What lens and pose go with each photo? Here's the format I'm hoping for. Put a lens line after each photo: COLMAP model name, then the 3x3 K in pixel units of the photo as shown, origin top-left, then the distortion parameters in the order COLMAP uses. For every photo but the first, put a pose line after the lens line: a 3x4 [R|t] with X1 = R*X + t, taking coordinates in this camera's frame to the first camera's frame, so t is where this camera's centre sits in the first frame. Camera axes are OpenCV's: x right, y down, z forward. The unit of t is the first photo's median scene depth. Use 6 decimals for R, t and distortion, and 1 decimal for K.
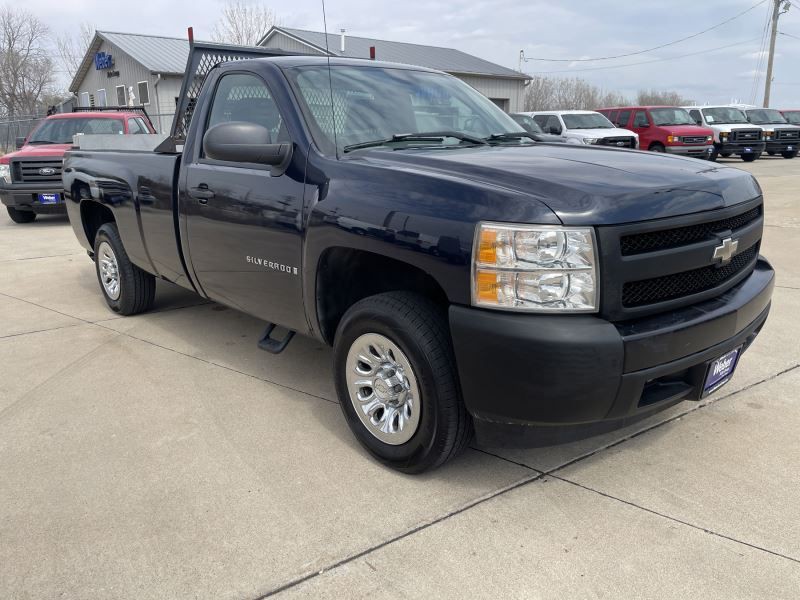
lens RADIAL K [[602.6, 0, 401.7], [0, 602.6, 304.4], [0, 0, 1]] dist [0.079799, -0.100628]
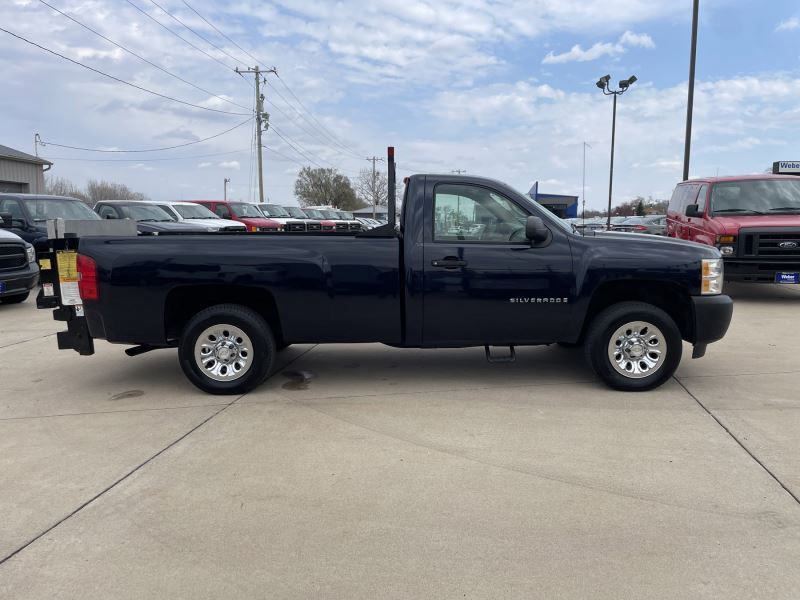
lens RADIAL K [[602.6, 0, 418.8], [0, 602.6, 289.8], [0, 0, 1]] dist [0.079799, -0.100628]
pose [[0.668444, -0.067467, 0.740696, -1.633967], [0.187935, 0.978882, -0.080440, -0.021962], [-0.719627, 0.192972, 0.667007, 0.123377]]
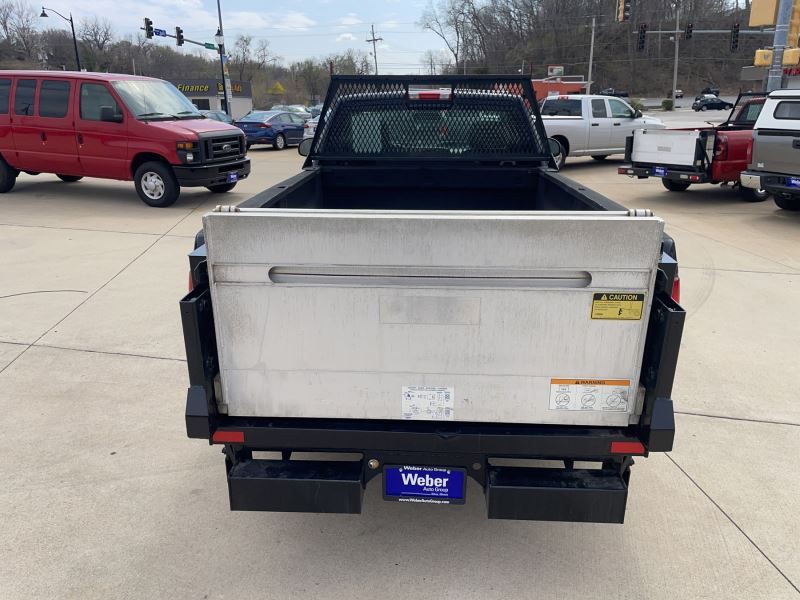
lens RADIAL K [[602.6, 0, 399.9], [0, 602.6, 305.5], [0, 0, 1]] dist [0.079799, -0.100628]
pose [[-0.700802, -0.207890, 0.682391, -1.300185], [0.201076, 0.860238, 0.468572, -0.795343], [-0.684430, 0.465589, -0.561055, 2.494556]]
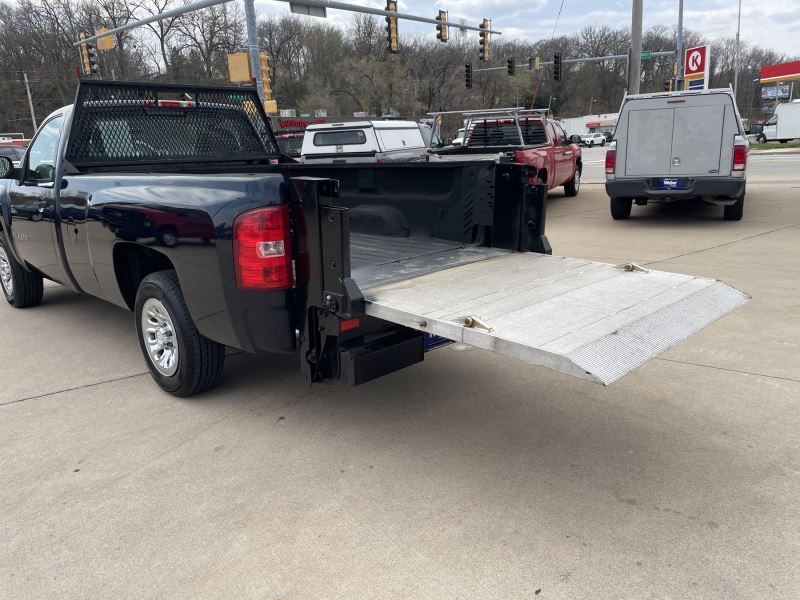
lens RADIAL K [[602.6, 0, 399.2], [0, 602.6, 304.1], [0, 0, 1]] dist [0.079799, -0.100628]
pose [[-0.997896, 0.062738, -0.016378, -0.769578], [0.046453, 0.867955, 0.494466, -0.837443], [0.045237, 0.492665, -0.869043, 3.072255]]
